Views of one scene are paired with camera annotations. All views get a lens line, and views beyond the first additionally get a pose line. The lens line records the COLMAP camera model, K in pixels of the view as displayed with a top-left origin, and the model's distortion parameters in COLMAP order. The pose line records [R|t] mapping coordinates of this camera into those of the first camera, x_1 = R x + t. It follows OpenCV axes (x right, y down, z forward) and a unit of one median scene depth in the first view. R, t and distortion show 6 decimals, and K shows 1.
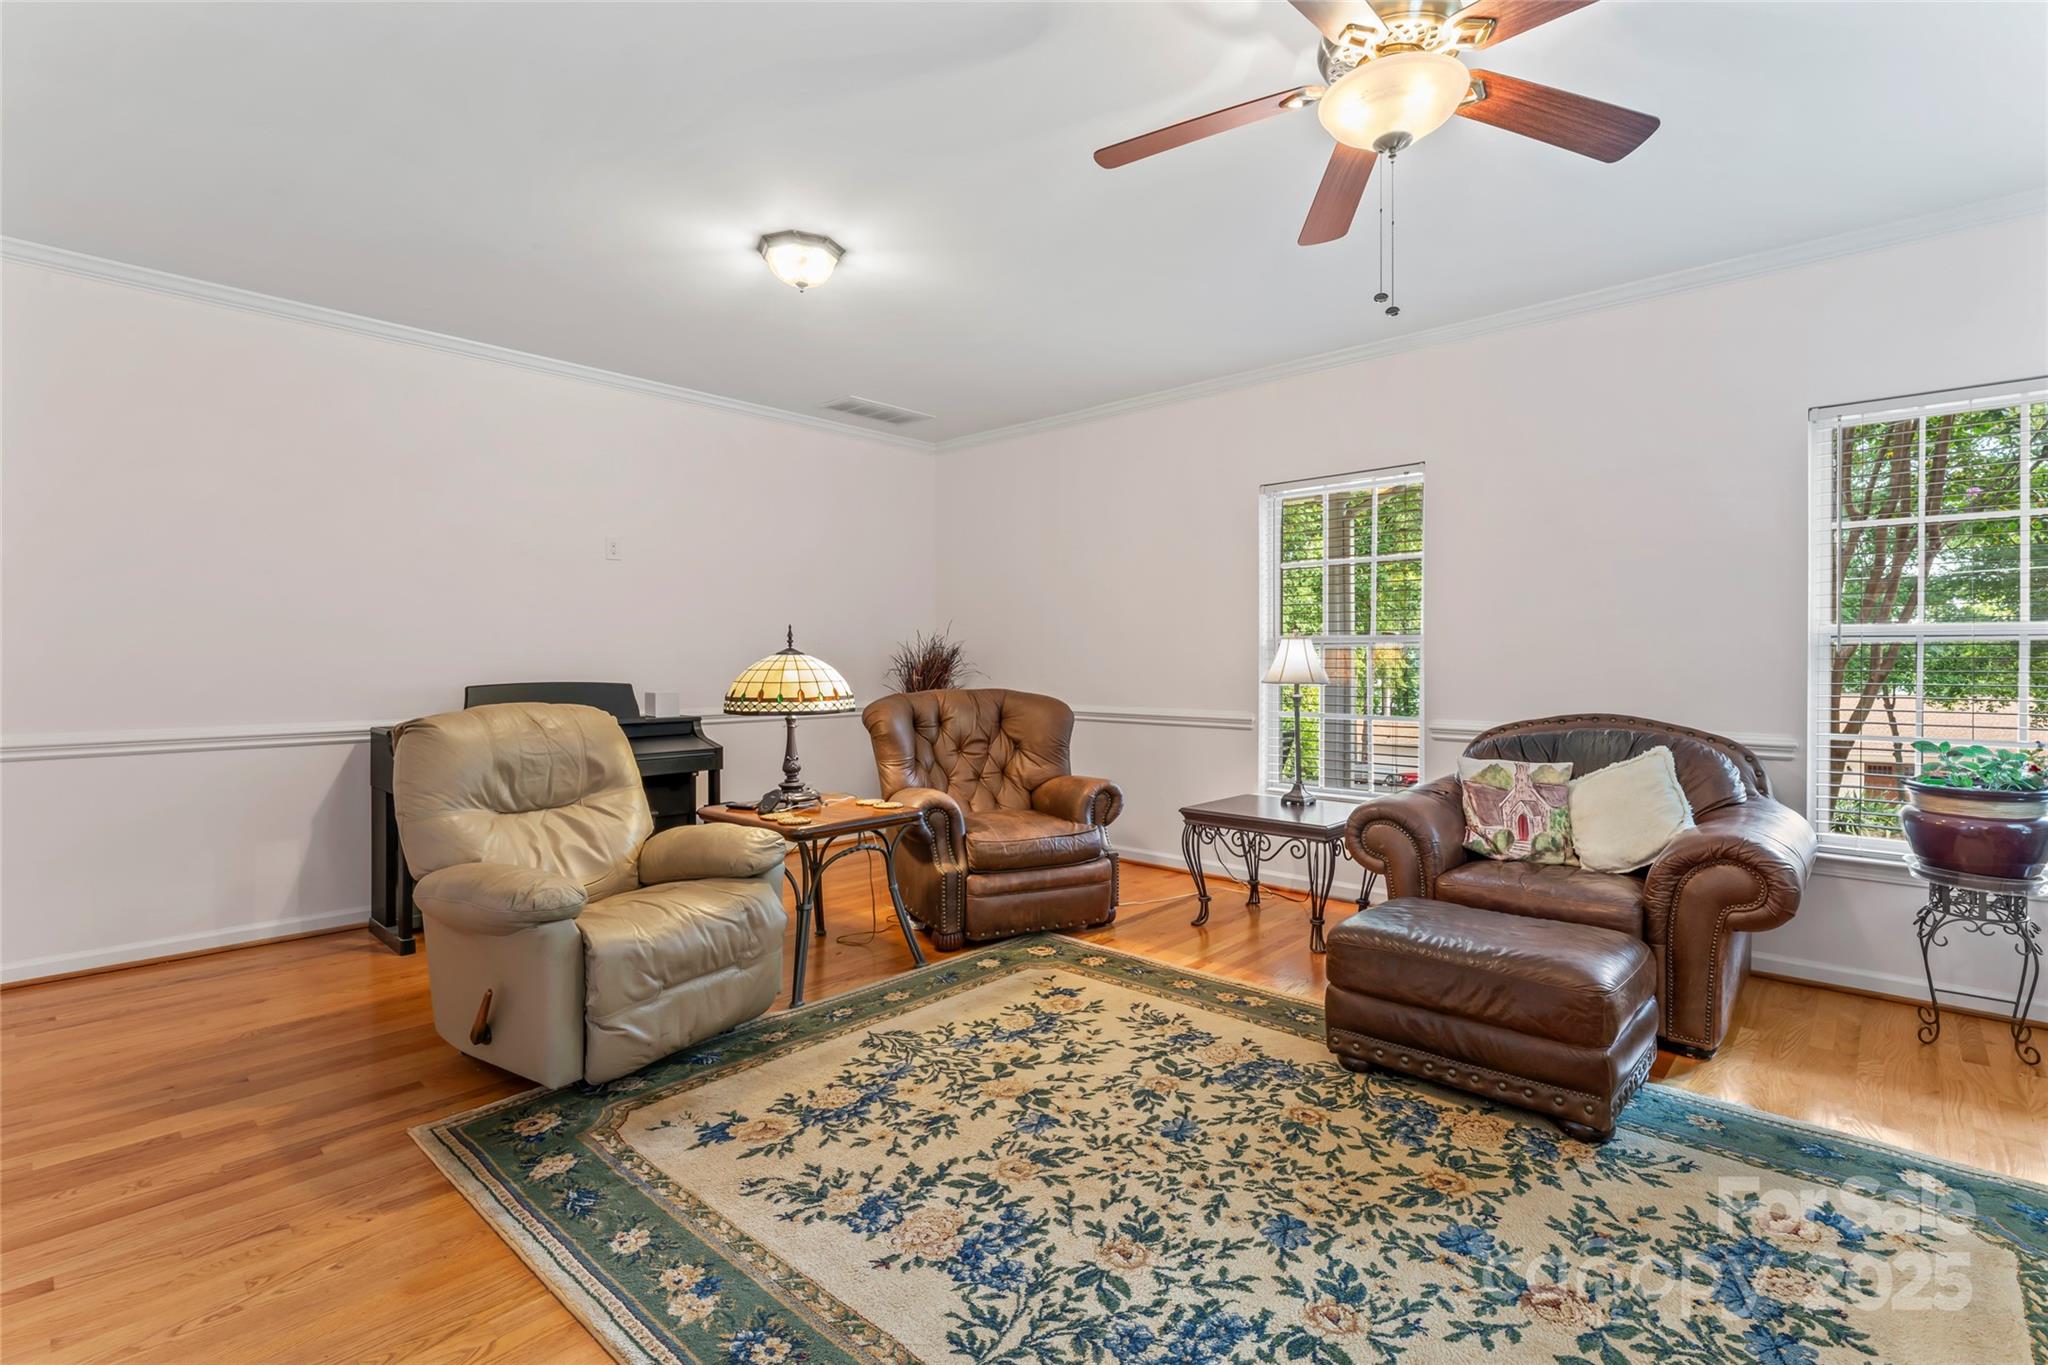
lens RADIAL K [[929.5, 0, 1021.7], [0, 929.5, 677.1], [0, 0, 1]] dist [0.000334, -0.000676]
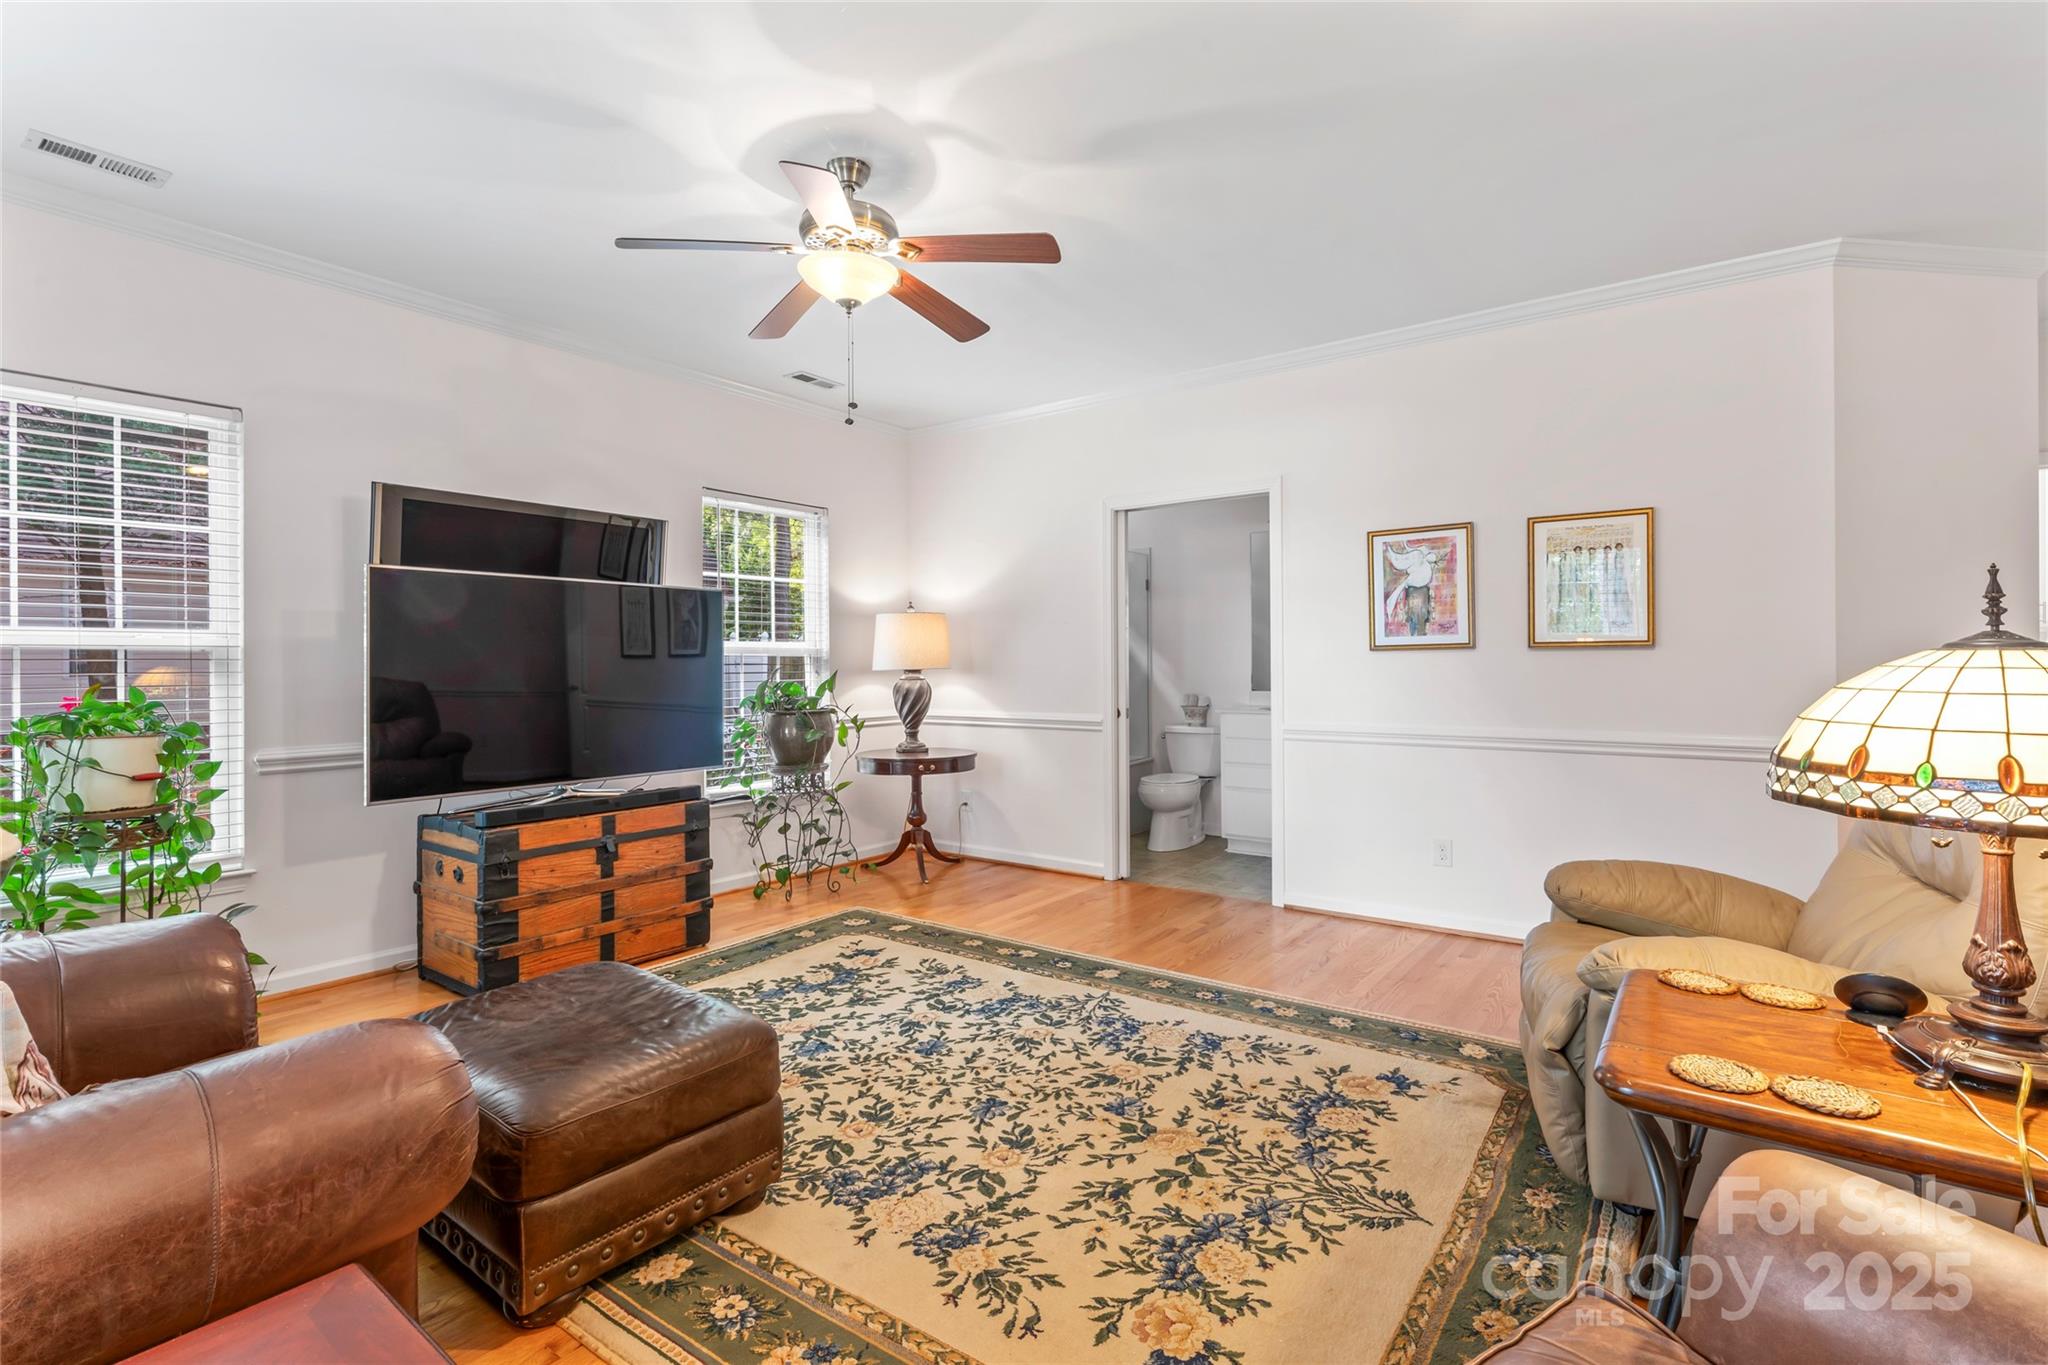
lens RADIAL K [[956.9, 0, 1020.2], [0, 956.9, 672.3], [0, 0, 1]] dist [0.002022, 0.000146]
pose [[-0.993930, 0.005067, -0.109895, 0.261882], [0.001930, 0.999588, 0.028628, -0.042423], [0.109994, 0.028242, -0.993531, 2.148351]]
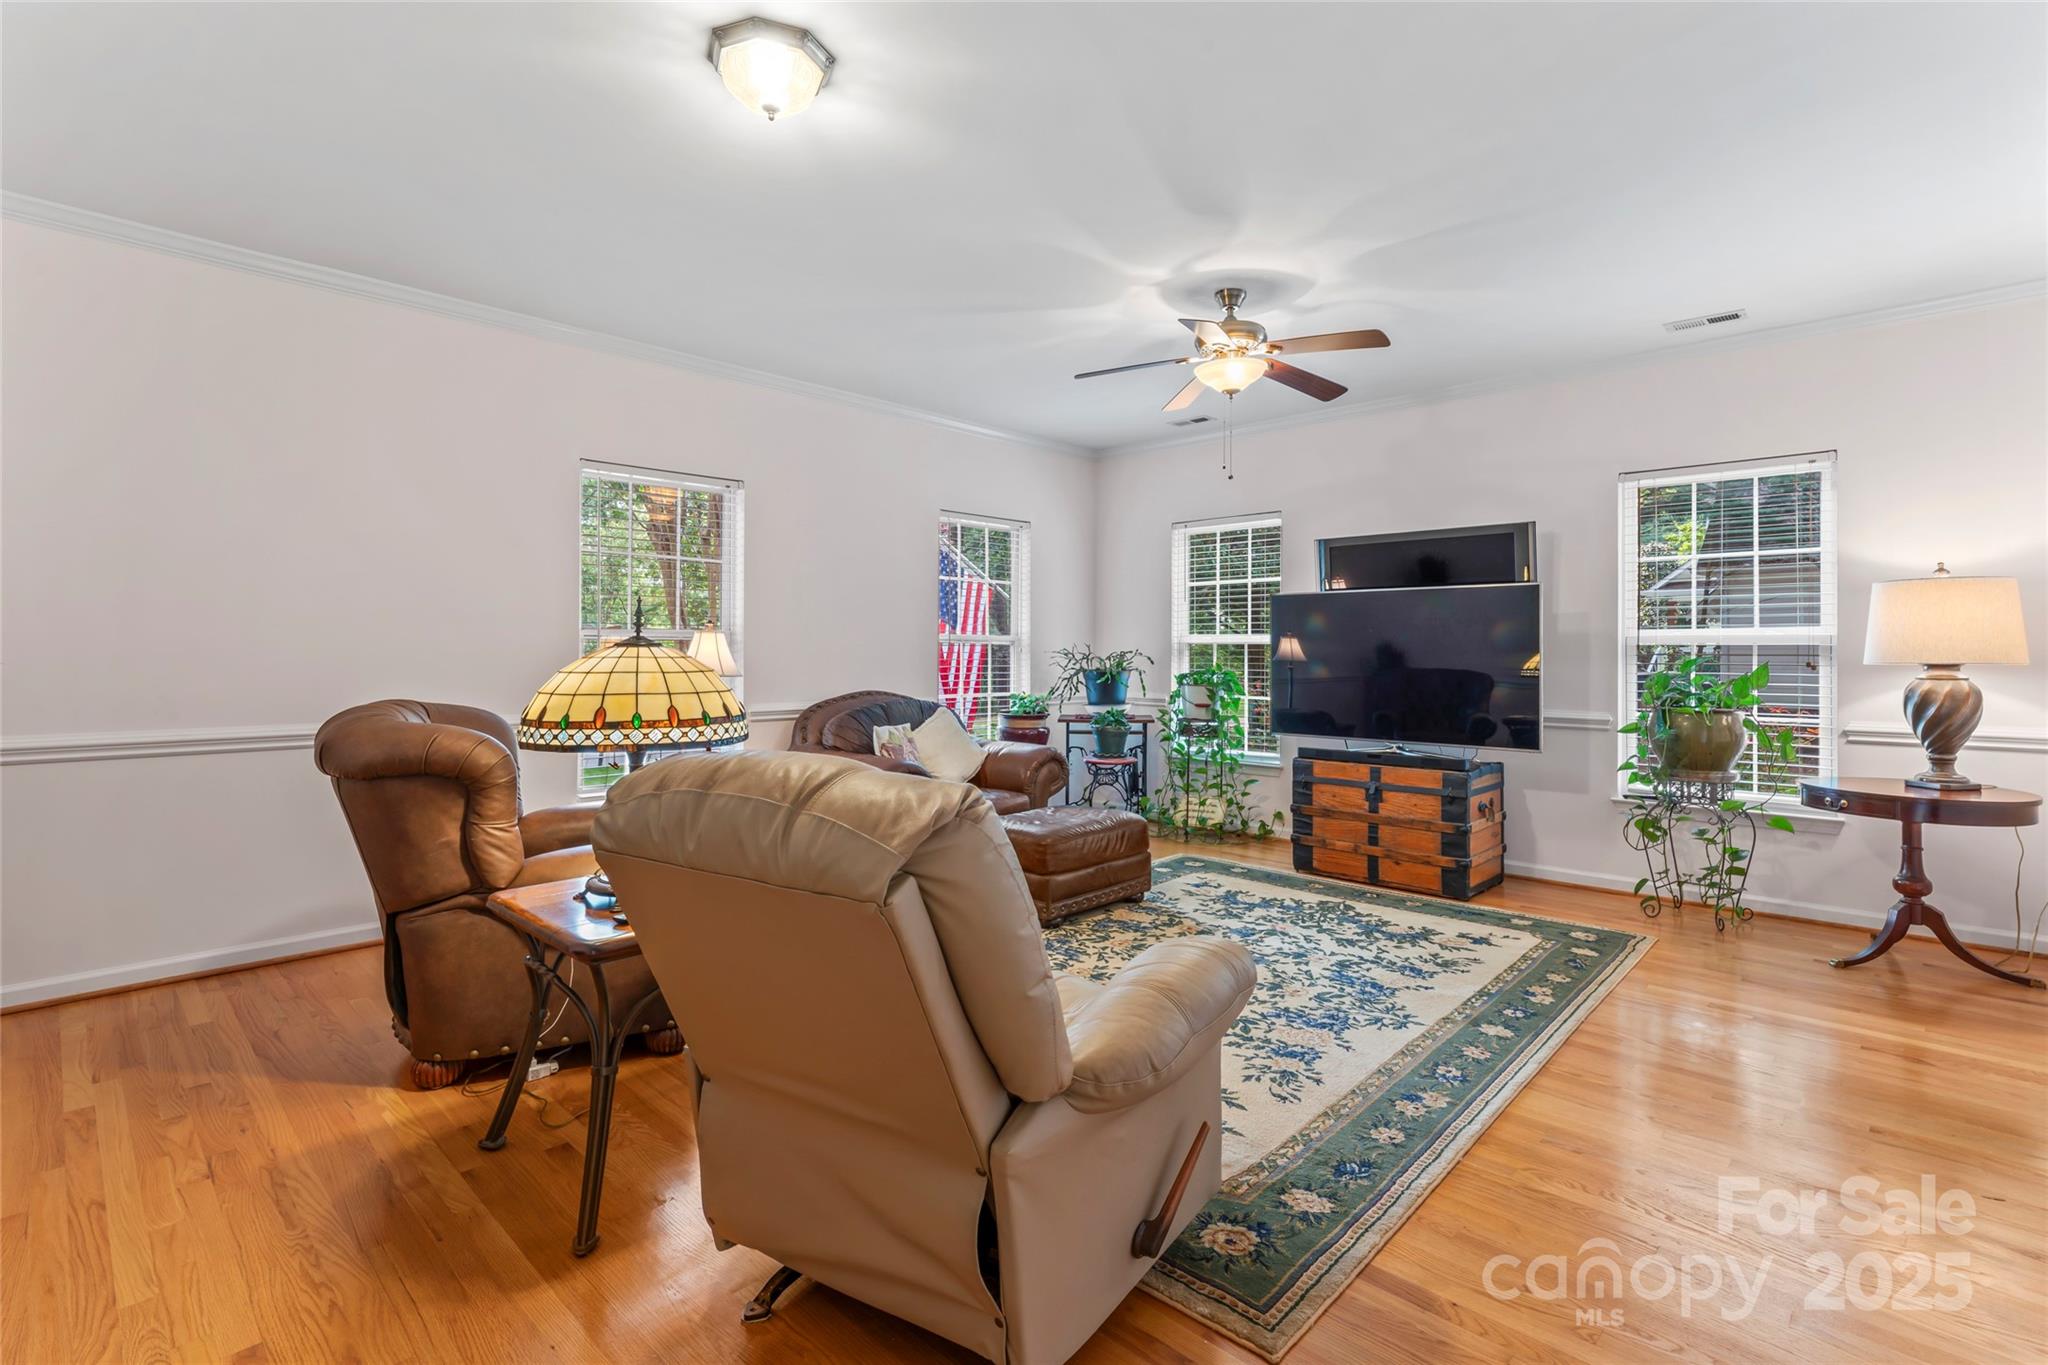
lens RADIAL K [[947.7, 0, 1022.2], [0, 947.7, 659.7], [0, 0, 1]] dist [0.002709, -0.000345]
pose [[0.027683, -0.007305, 0.999590, -1.387645], [0.016499, 0.999840, 0.006850, -0.024211], [-0.999481, 0.016303, 0.027799, 1.192650]]
